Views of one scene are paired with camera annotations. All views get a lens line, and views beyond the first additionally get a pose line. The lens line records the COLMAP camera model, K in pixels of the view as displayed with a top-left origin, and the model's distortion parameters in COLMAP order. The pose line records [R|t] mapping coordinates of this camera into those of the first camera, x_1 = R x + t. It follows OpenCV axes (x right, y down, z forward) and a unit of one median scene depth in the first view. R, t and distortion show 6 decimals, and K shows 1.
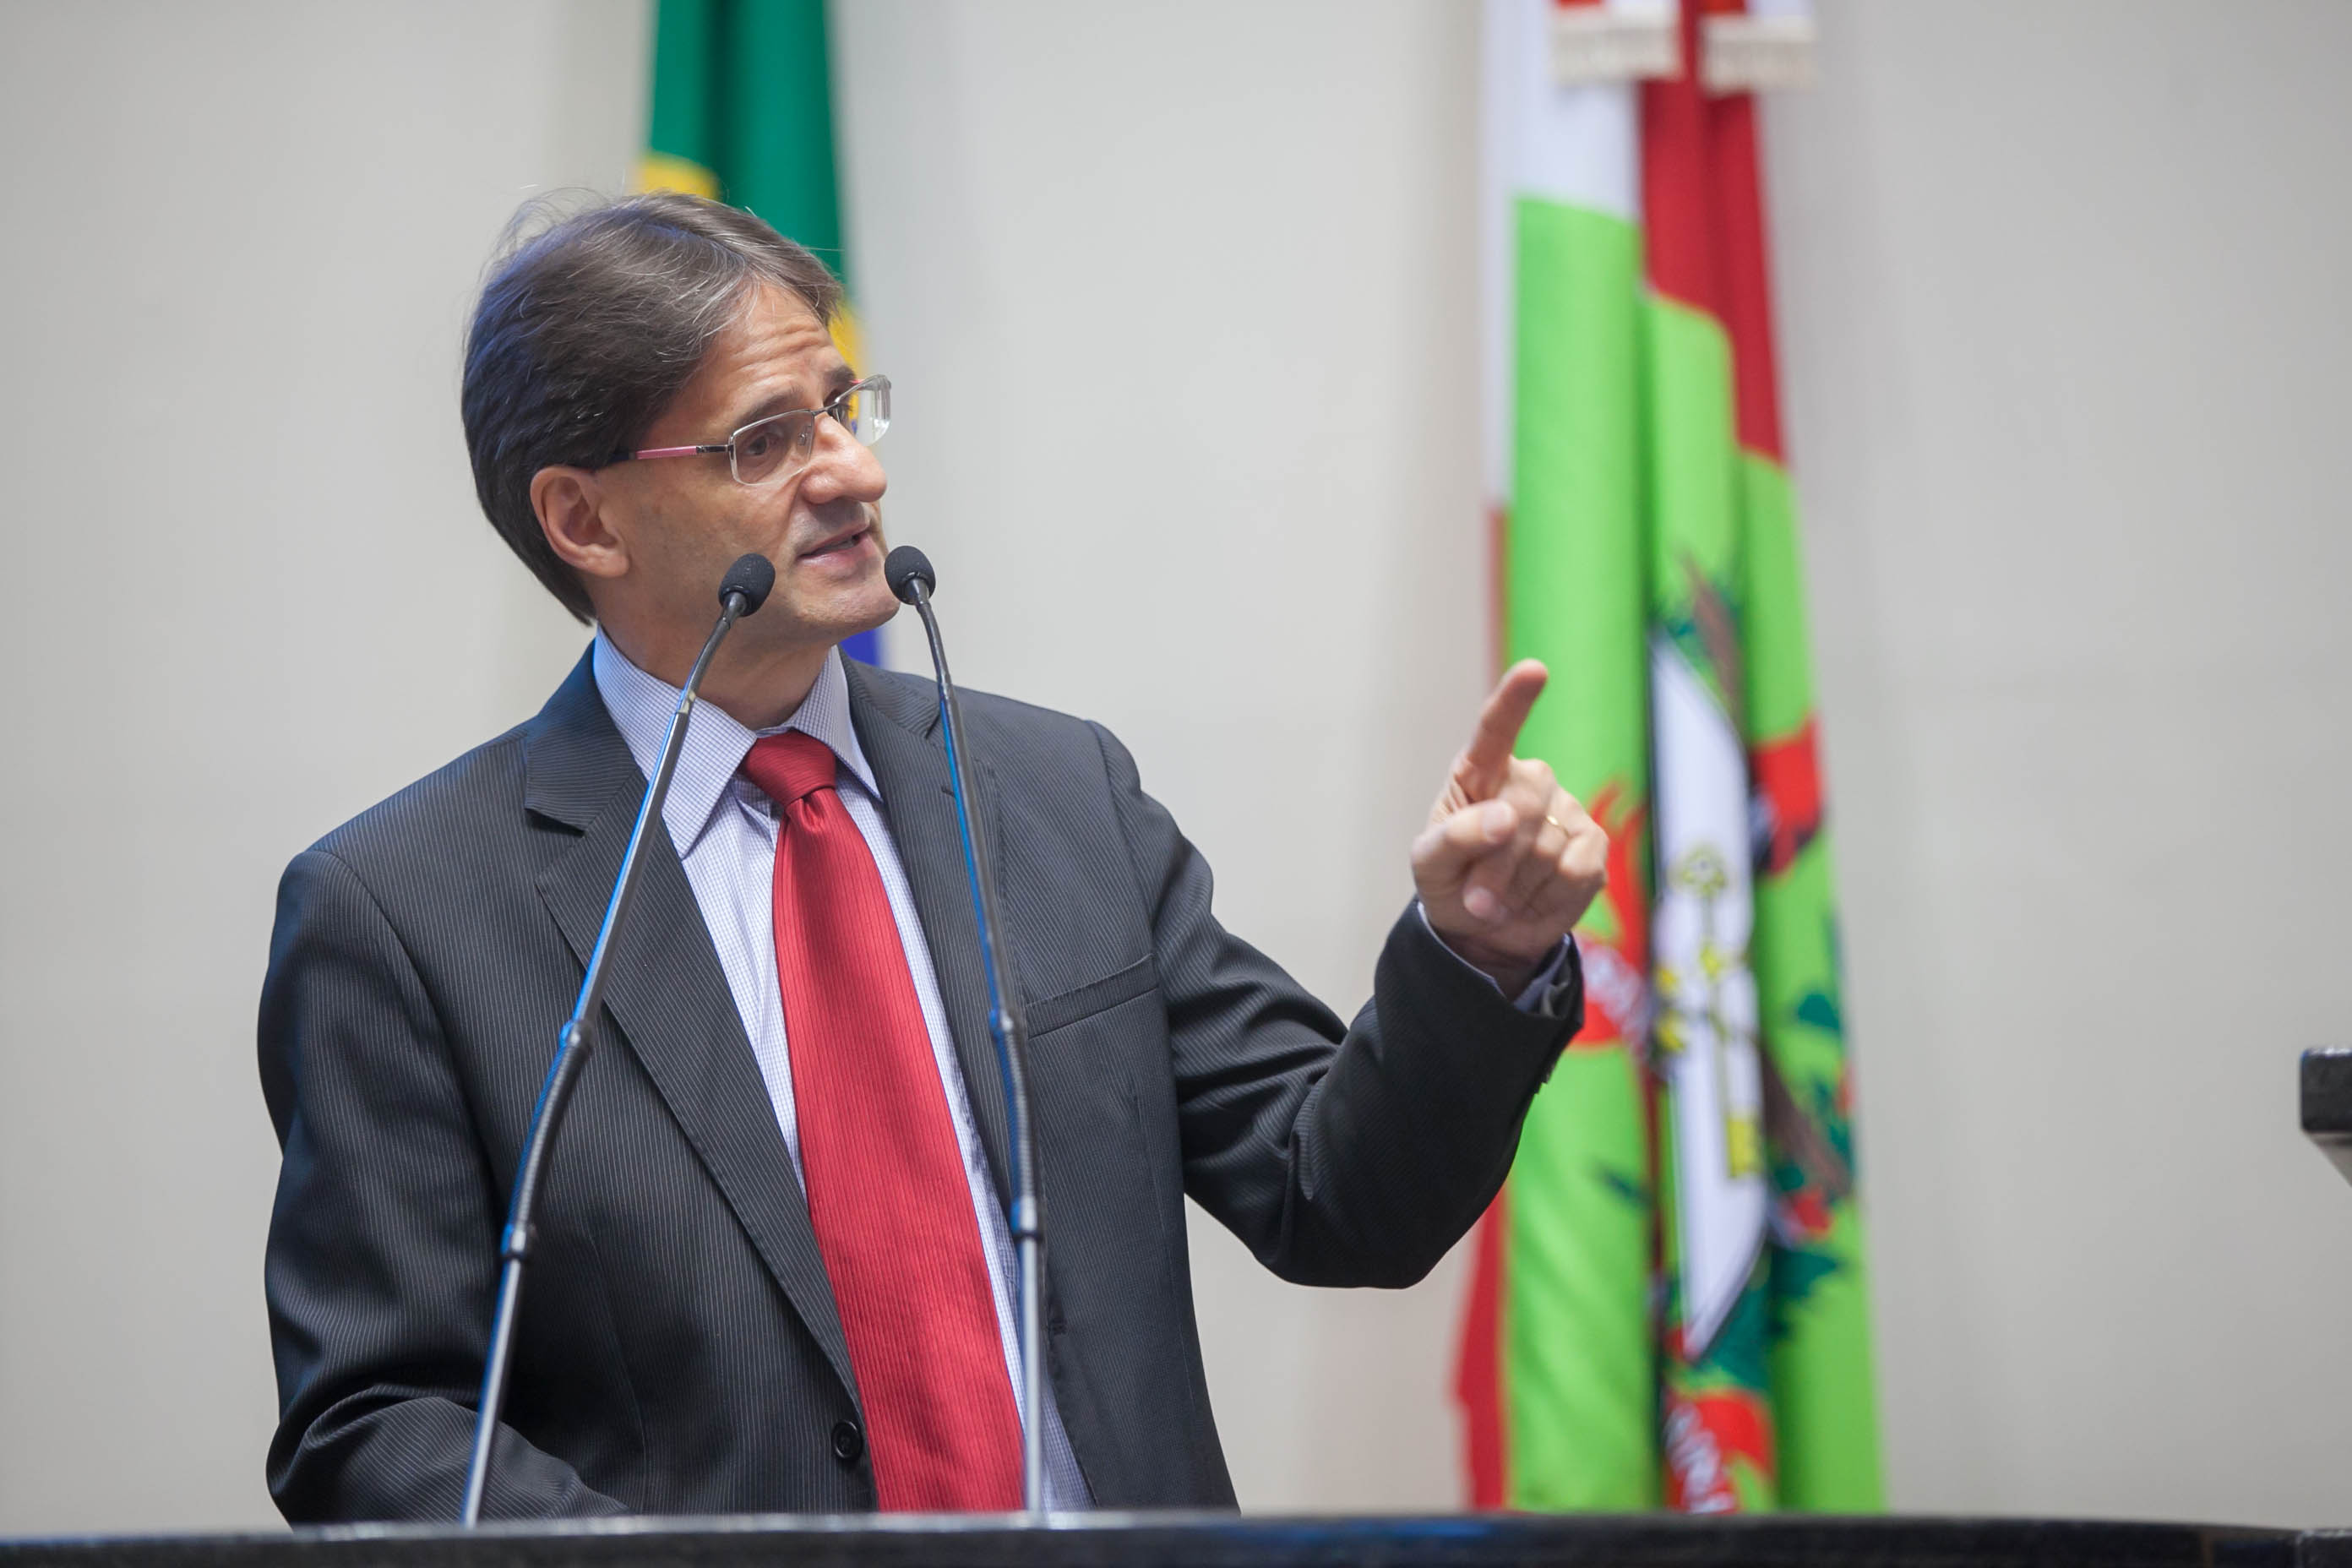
lens RADIAL K [[11158.8, 0, 1176.0], [0, 11158.8, 784.0], [0, 0, 1]] dist [0.116131, 17.361144]
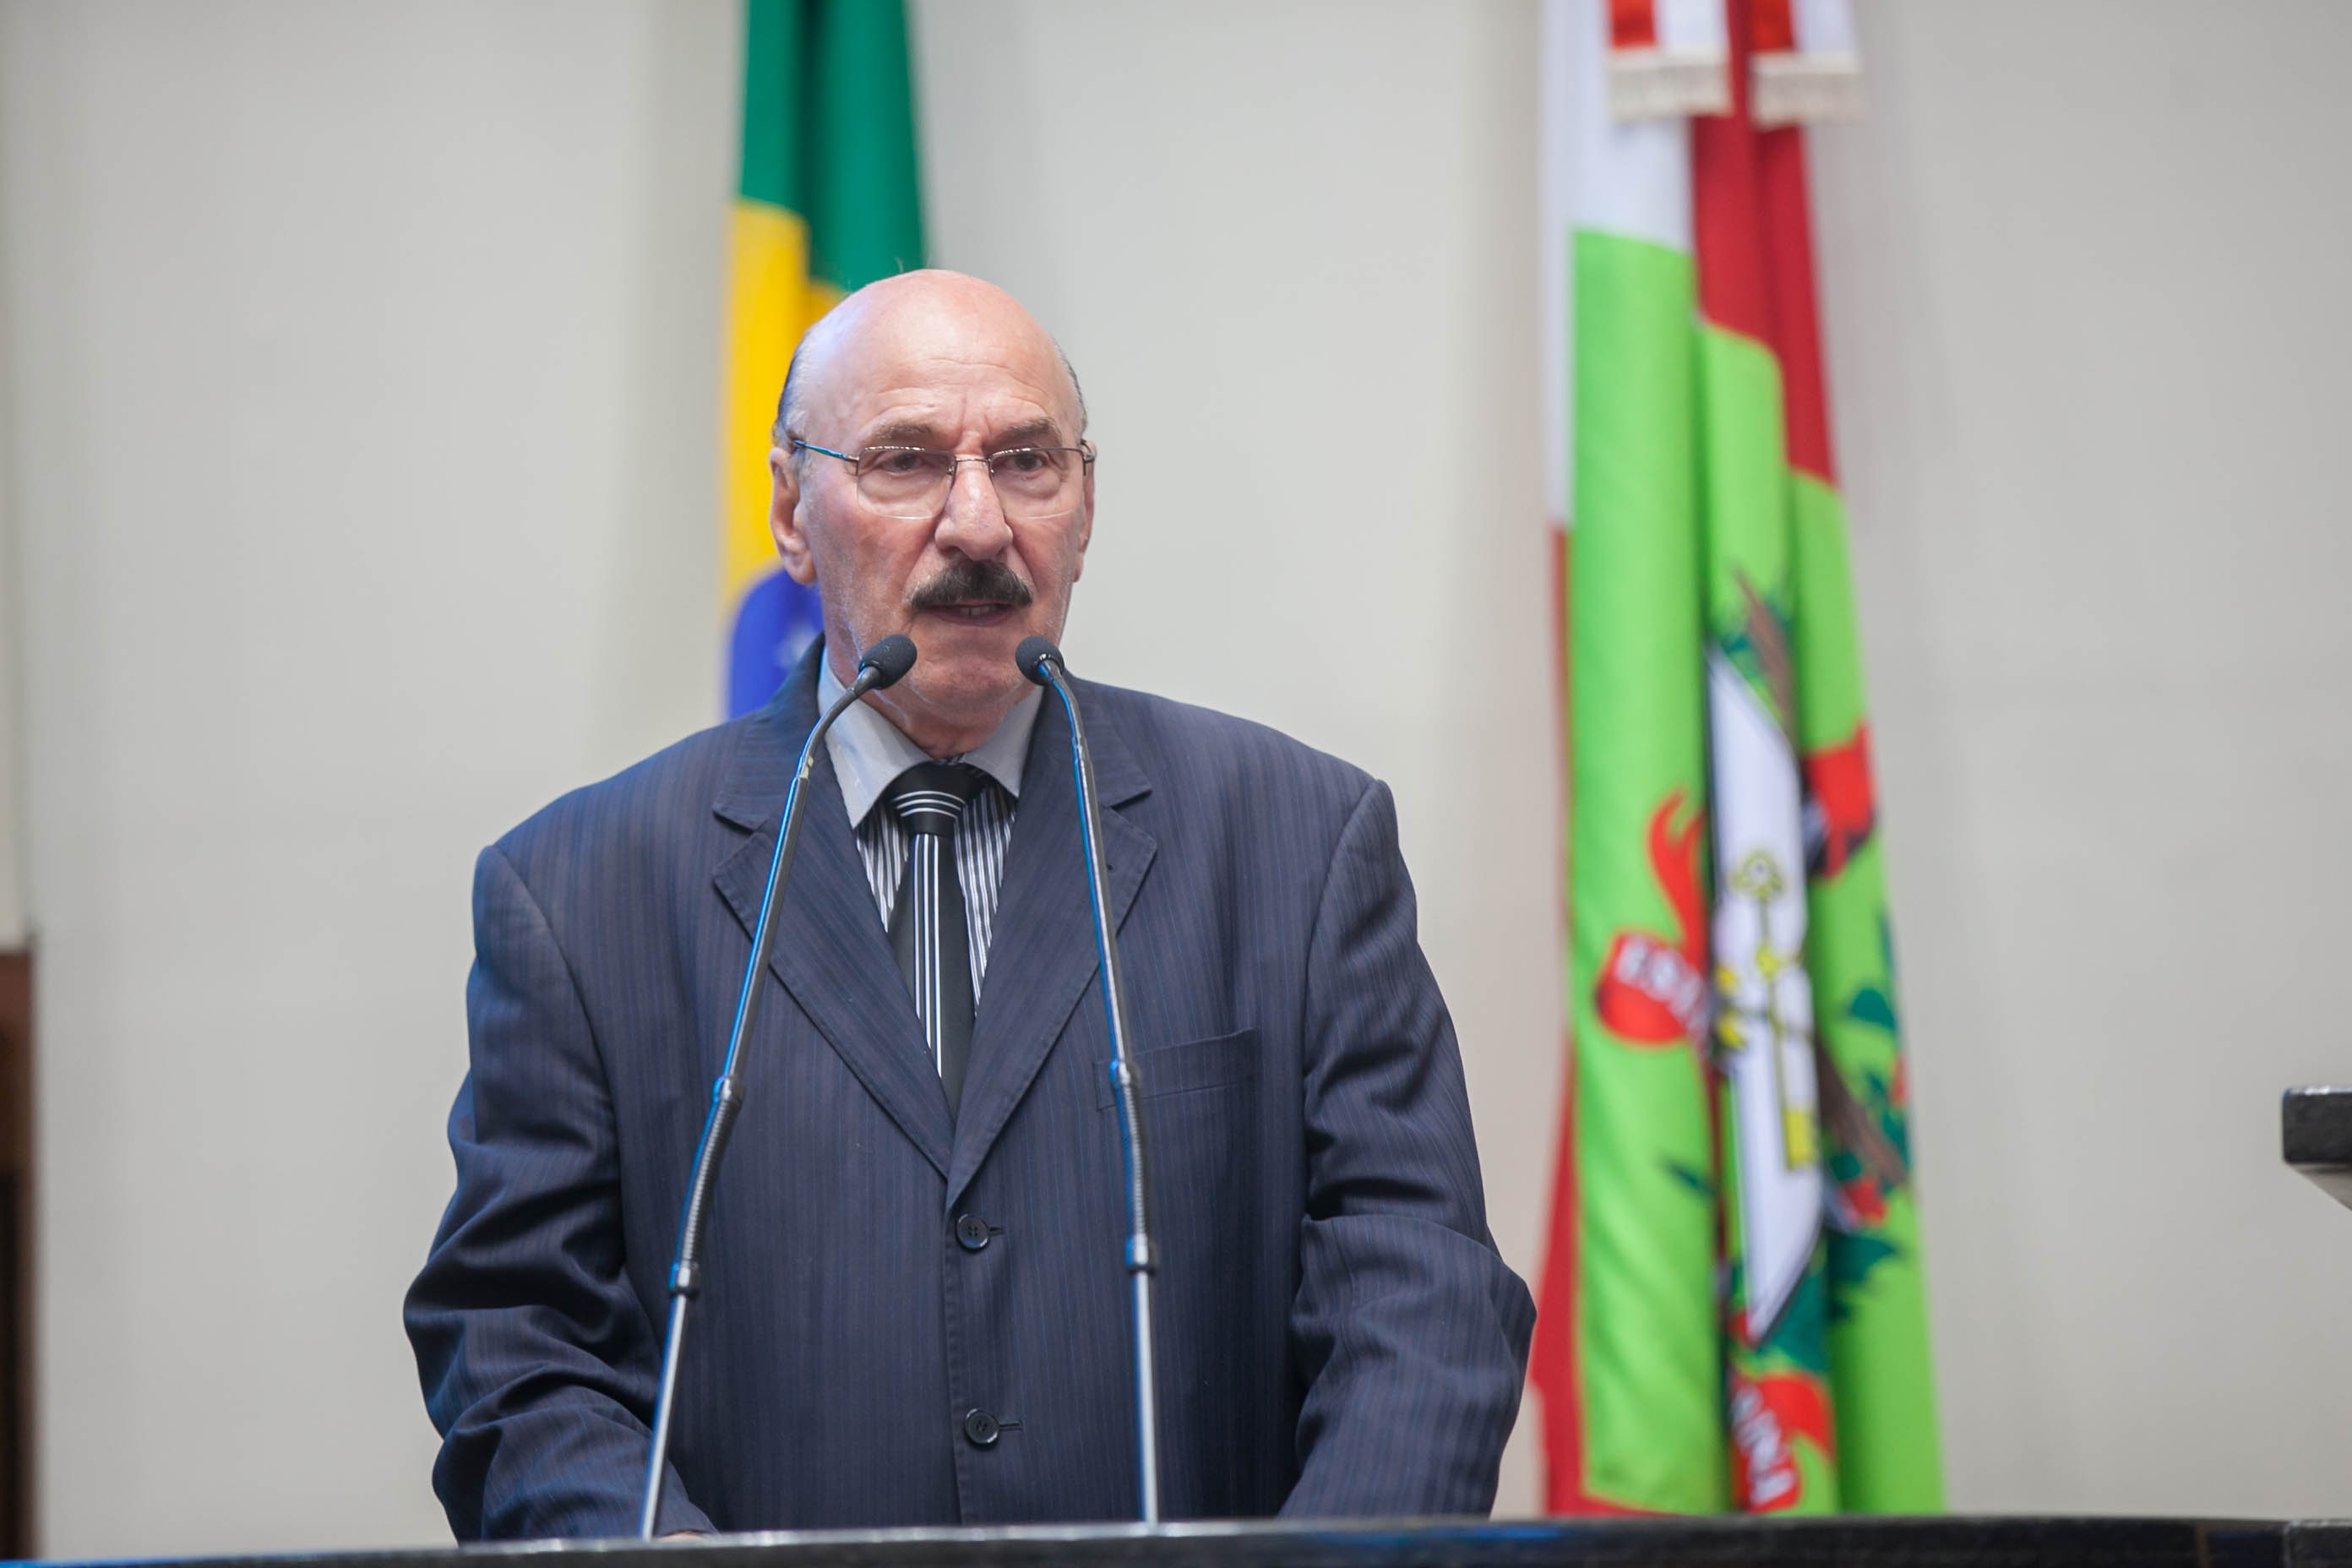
lens RADIAL K [[12227.5, 0, 1176.0], [0, 12227.5, 784.0], [0, 0, 1]] dist [1.038918, -13.805261]
pose [[0.999926, -0.011507, -0.003961, -0.002885], [0.011552, 0.999864, 0.011731, -0.014861], [0.003825, -0.011775, 0.999923, -0.150200]]
